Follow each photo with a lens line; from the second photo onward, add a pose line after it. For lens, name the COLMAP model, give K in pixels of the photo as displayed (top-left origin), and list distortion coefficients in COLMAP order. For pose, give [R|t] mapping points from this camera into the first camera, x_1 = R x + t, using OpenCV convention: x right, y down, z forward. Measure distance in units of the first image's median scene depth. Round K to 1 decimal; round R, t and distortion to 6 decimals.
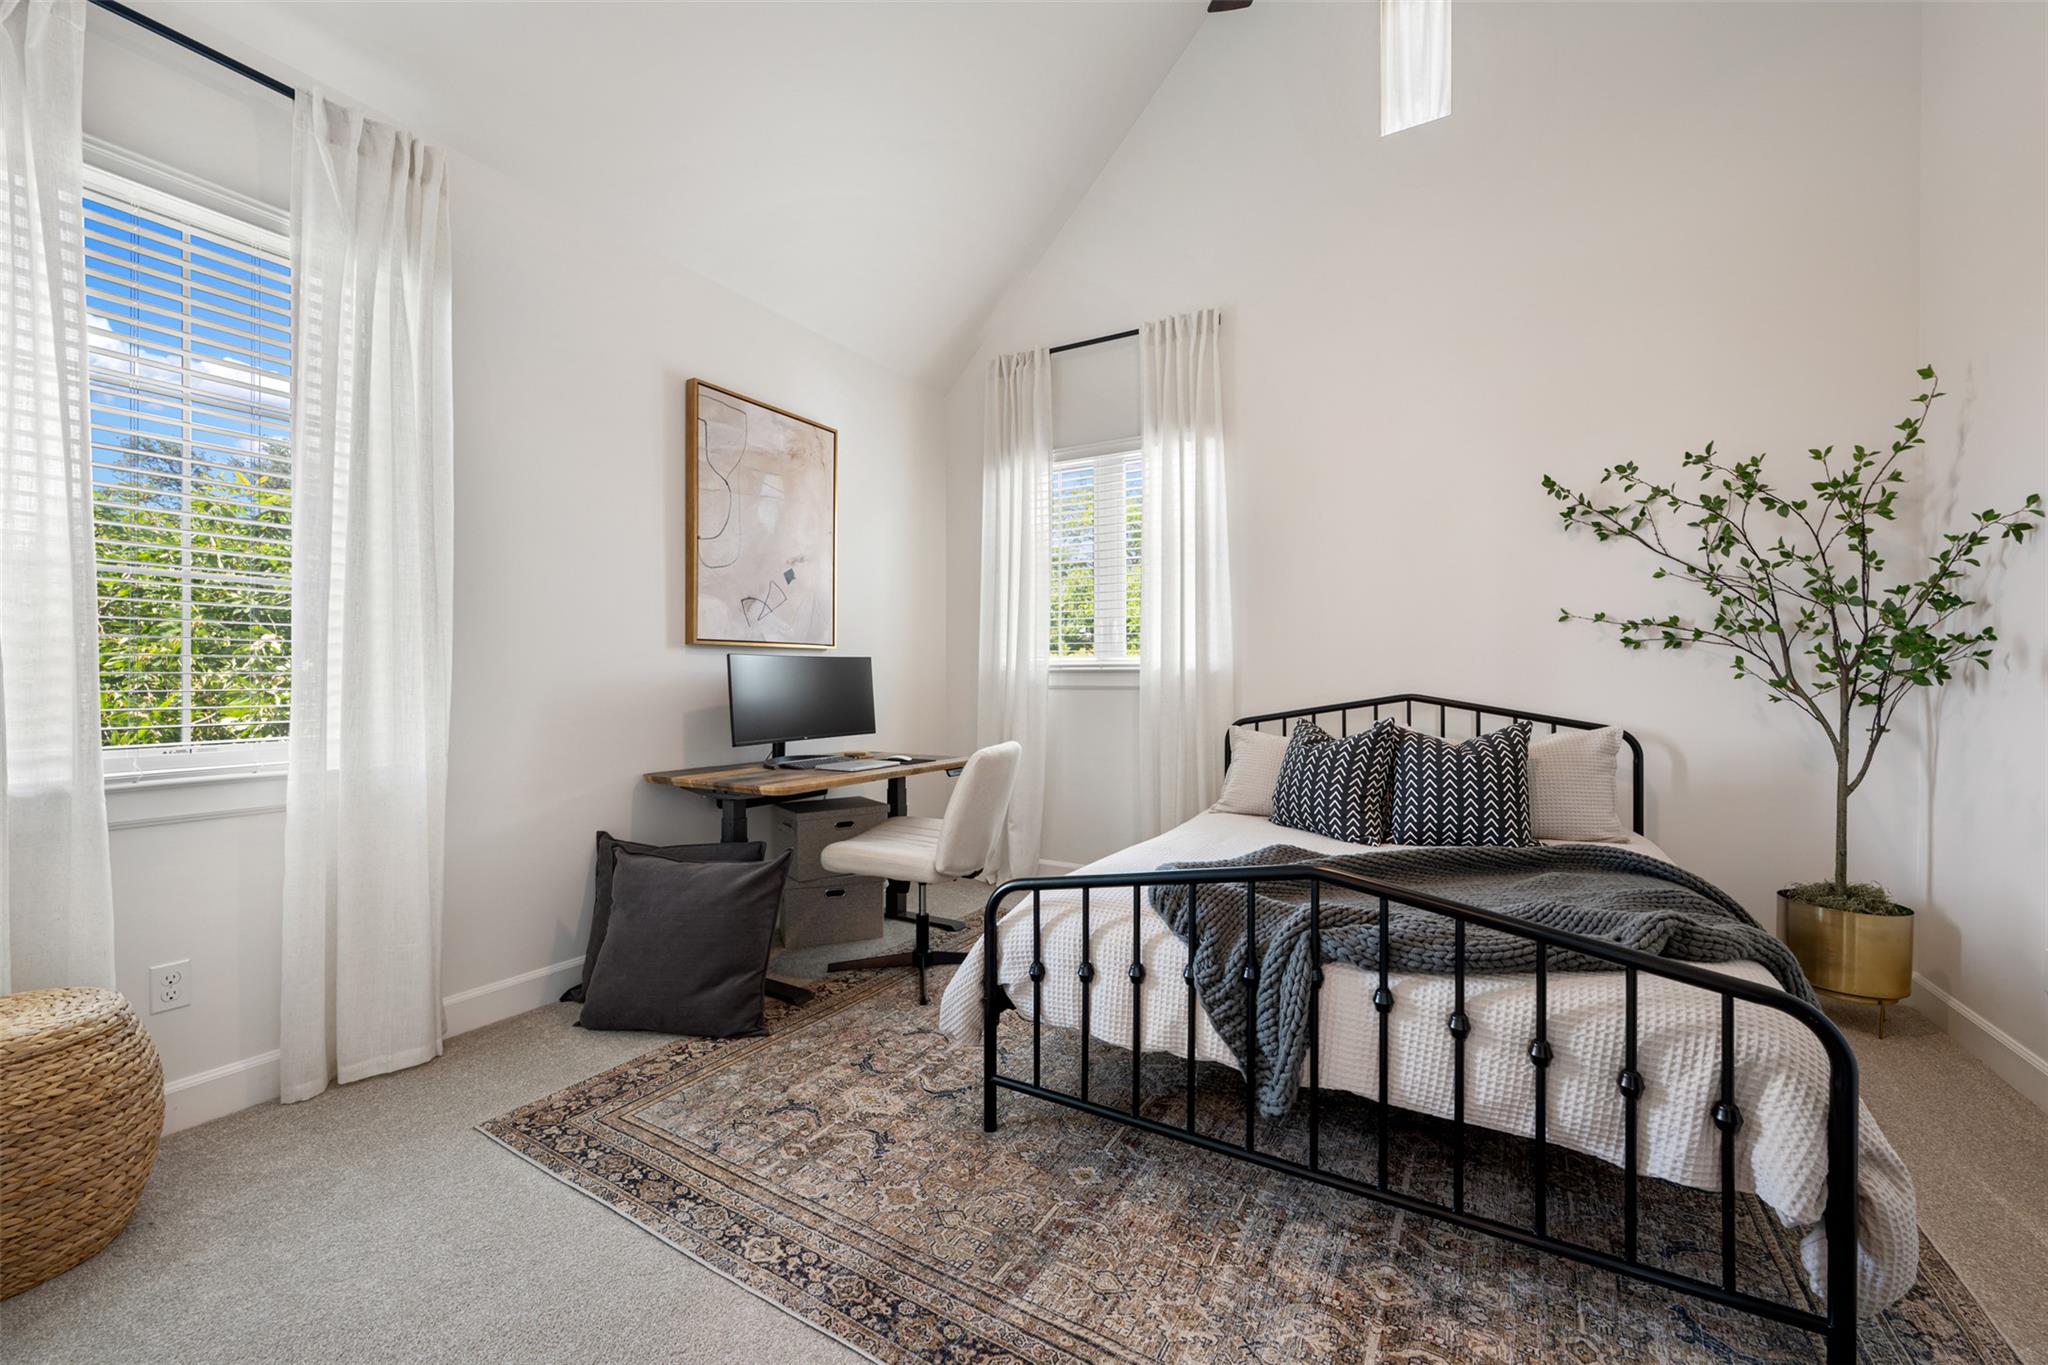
lens RADIAL K [[805.3, 0, 1010.6], [0, 805.3, 681.9], [0, 0, 1]] dist [0.001412, 0.000144]
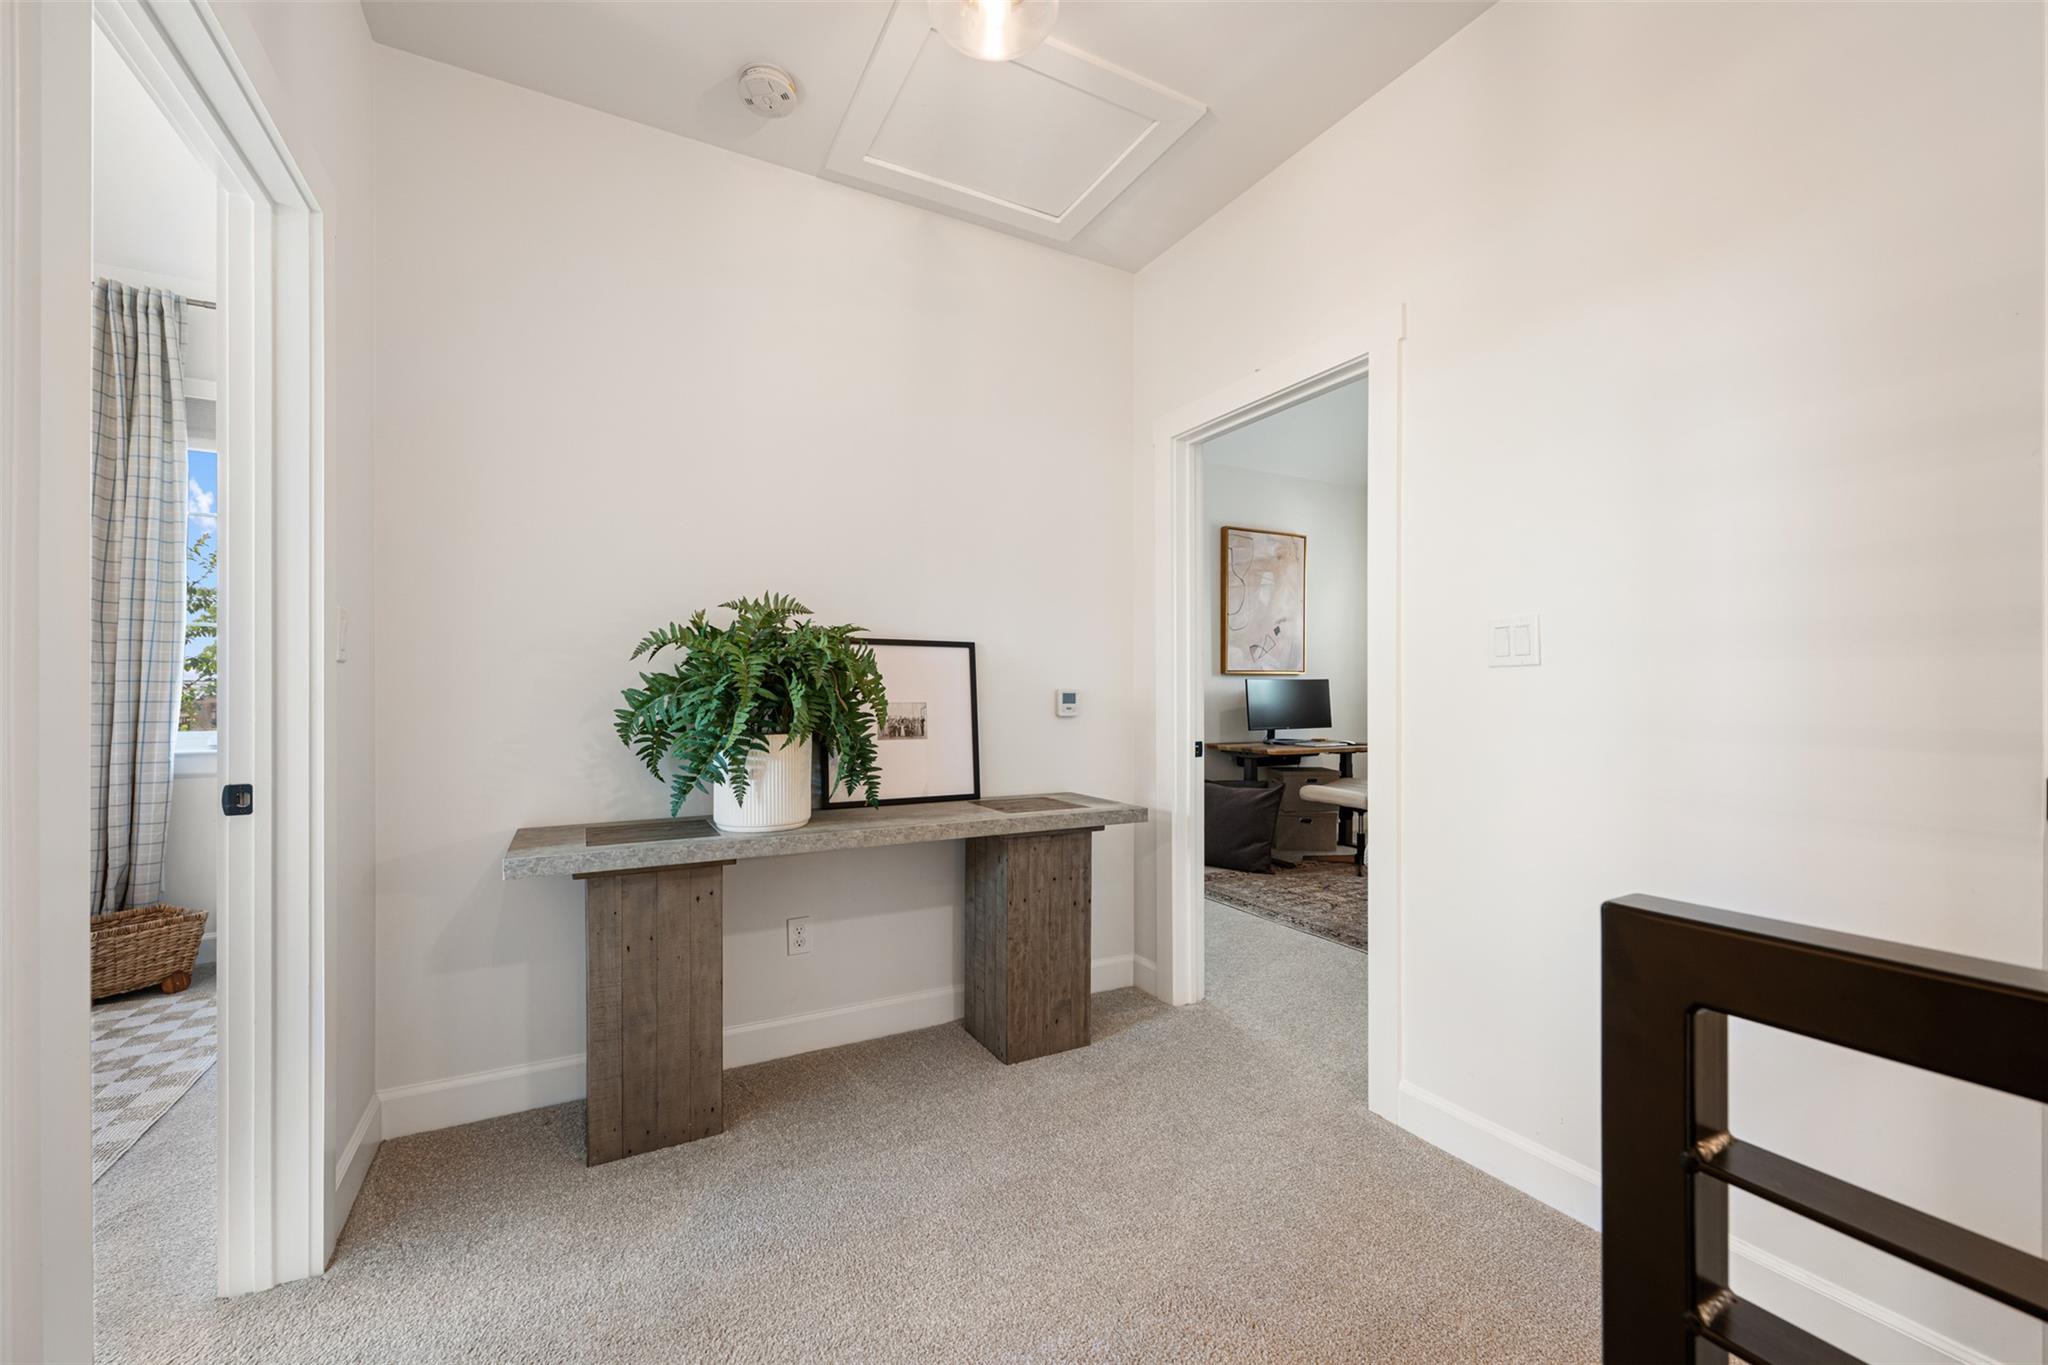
lens RADIAL K [[805.3, 0, 1010.6], [0, 805.3, 681.9], [0, 0, 1]] dist [0.001412, 0.000144]
pose [[0.853723, 0.000132, -0.520728, 0.134375], [-0.004972, 0.999956, -0.007897, -0.011027], [0.520704, 0.009331, 0.853686, -0.781422]]
